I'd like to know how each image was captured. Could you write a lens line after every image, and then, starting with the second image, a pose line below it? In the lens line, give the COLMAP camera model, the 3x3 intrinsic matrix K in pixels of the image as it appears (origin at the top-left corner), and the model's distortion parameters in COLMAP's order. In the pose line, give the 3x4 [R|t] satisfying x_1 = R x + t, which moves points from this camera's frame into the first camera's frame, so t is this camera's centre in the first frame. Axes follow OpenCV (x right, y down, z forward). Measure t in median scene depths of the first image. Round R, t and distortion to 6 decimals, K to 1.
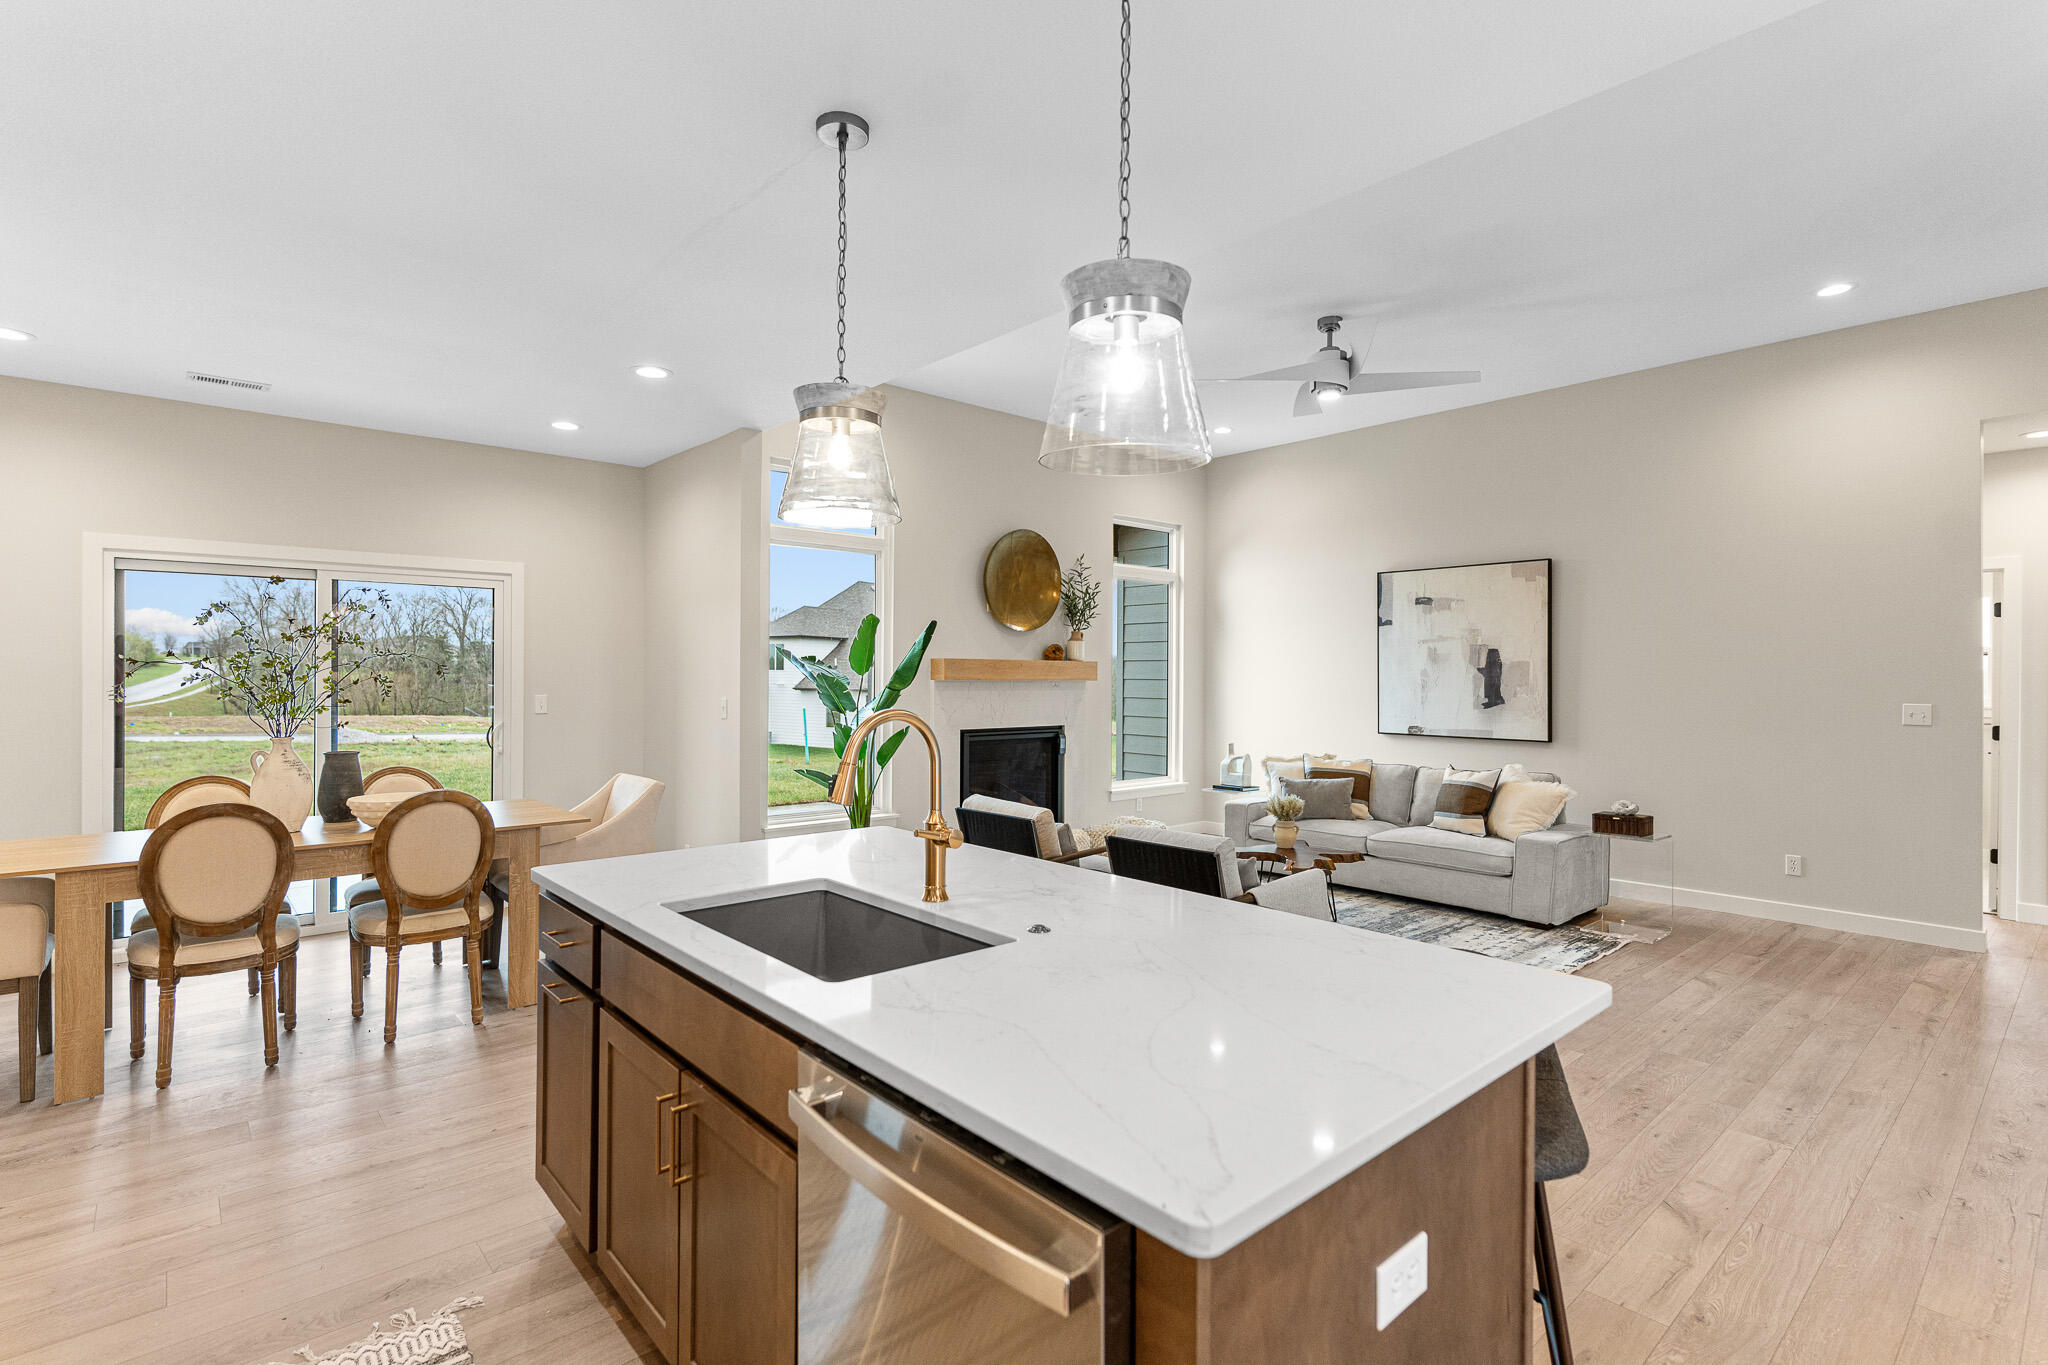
lens RADIAL K [[973.8, 0, 1012.9], [0, 973.8, 675.1], [0, 0, 1]] dist [-0.000541, 0.002593]
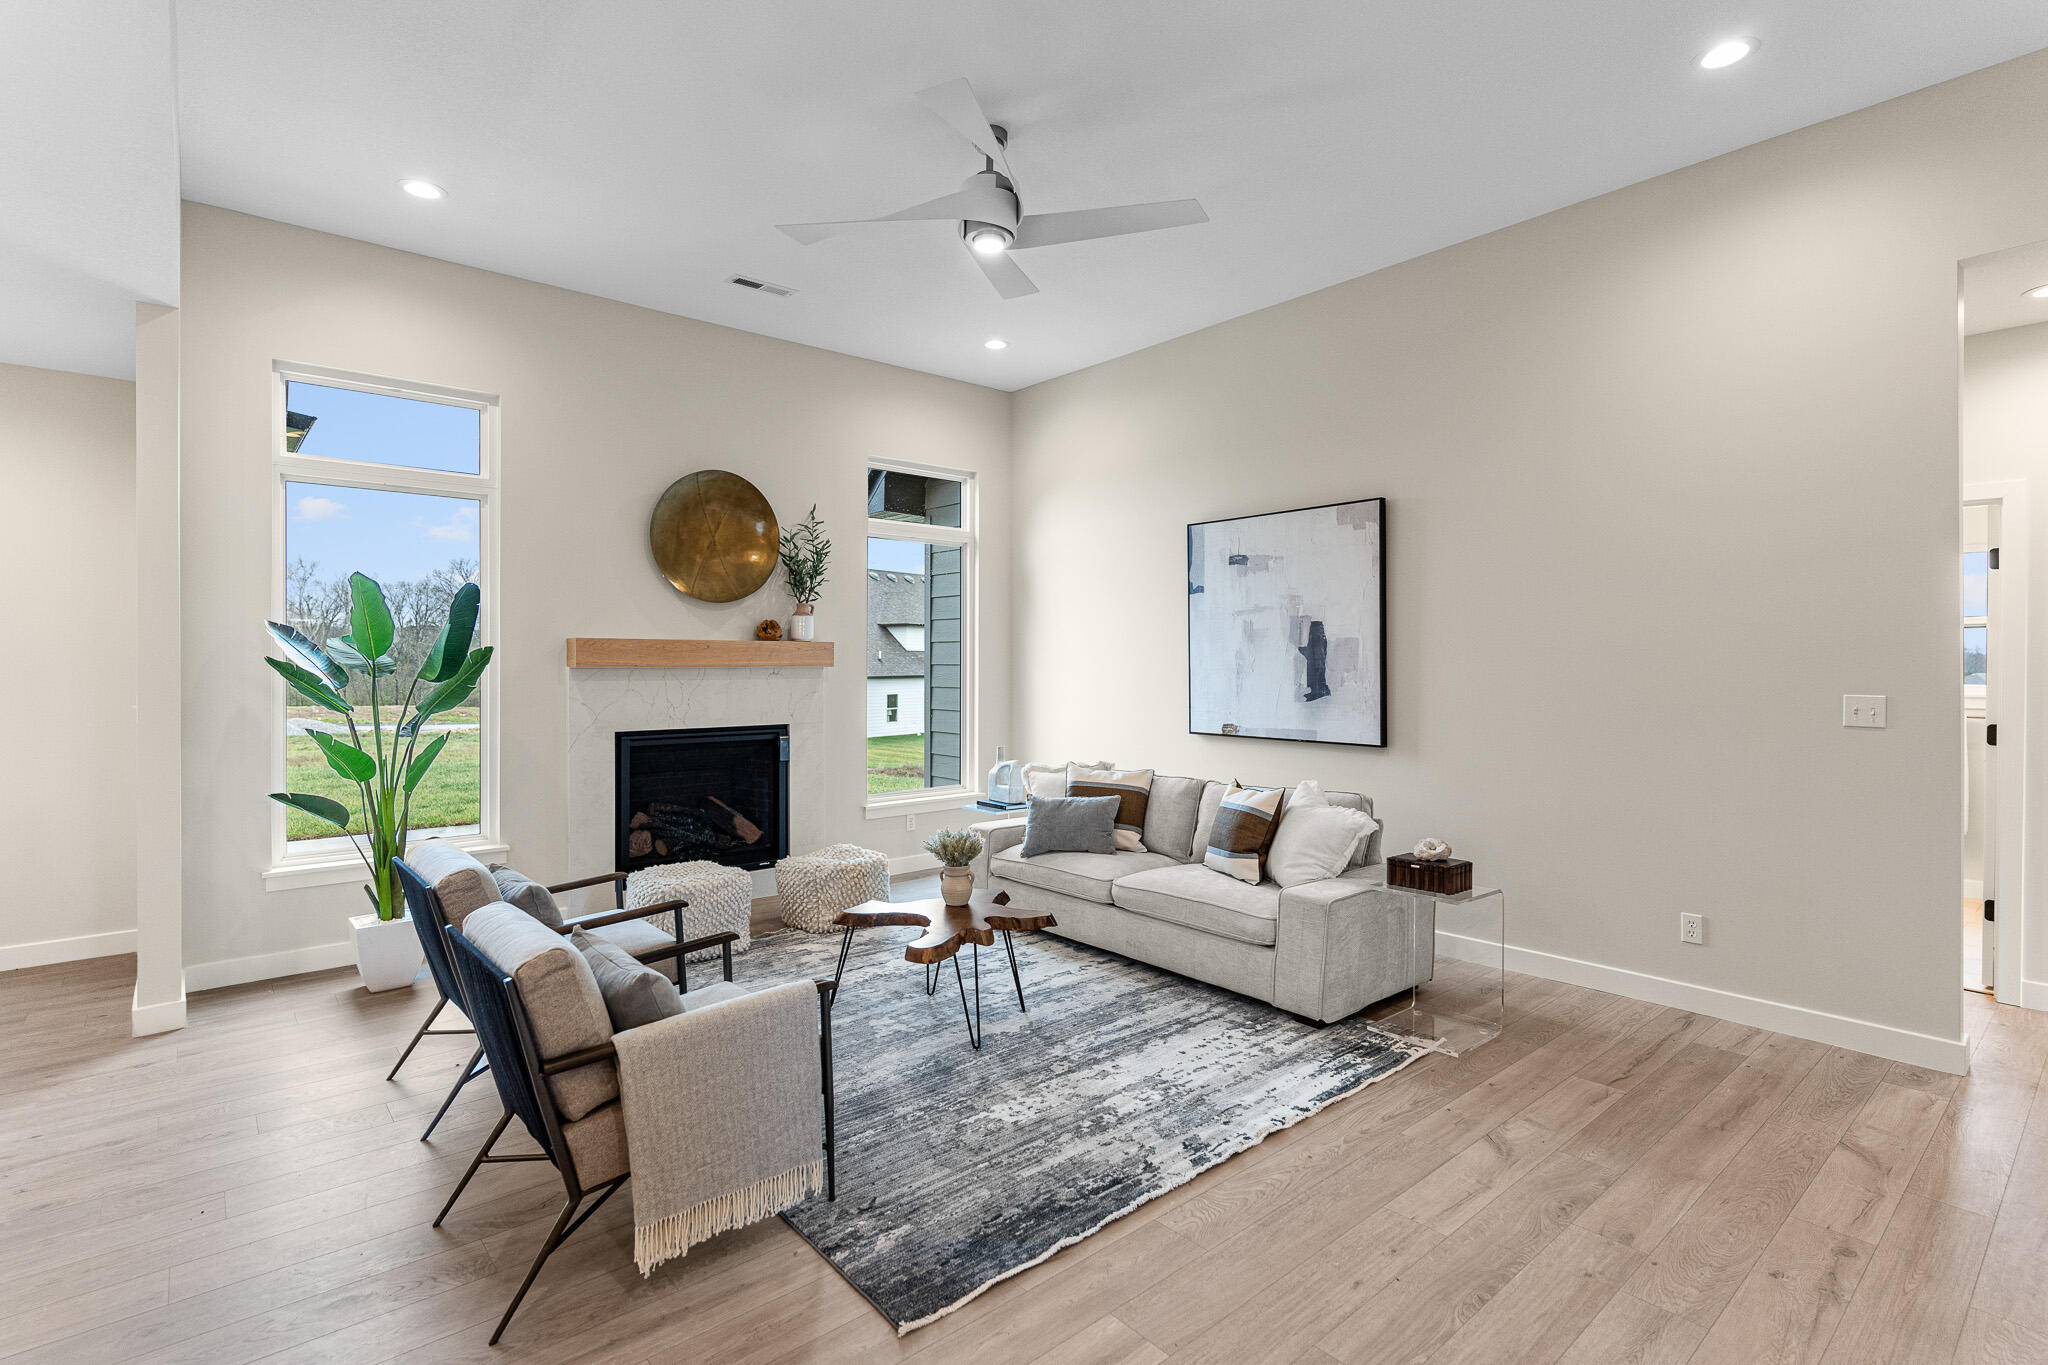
lens RADIAL K [[973.8, 0, 1015.0], [0, 973.8, 667.0], [0, 0, 1]] dist [-0.000541, 0.002593]
pose [[0.999844, -0.004654, -0.017026, 0.337241], [0.004741, 0.999976, 0.005048, 0.003807], [0.017002, -0.005128, 0.999842, 0.305034]]
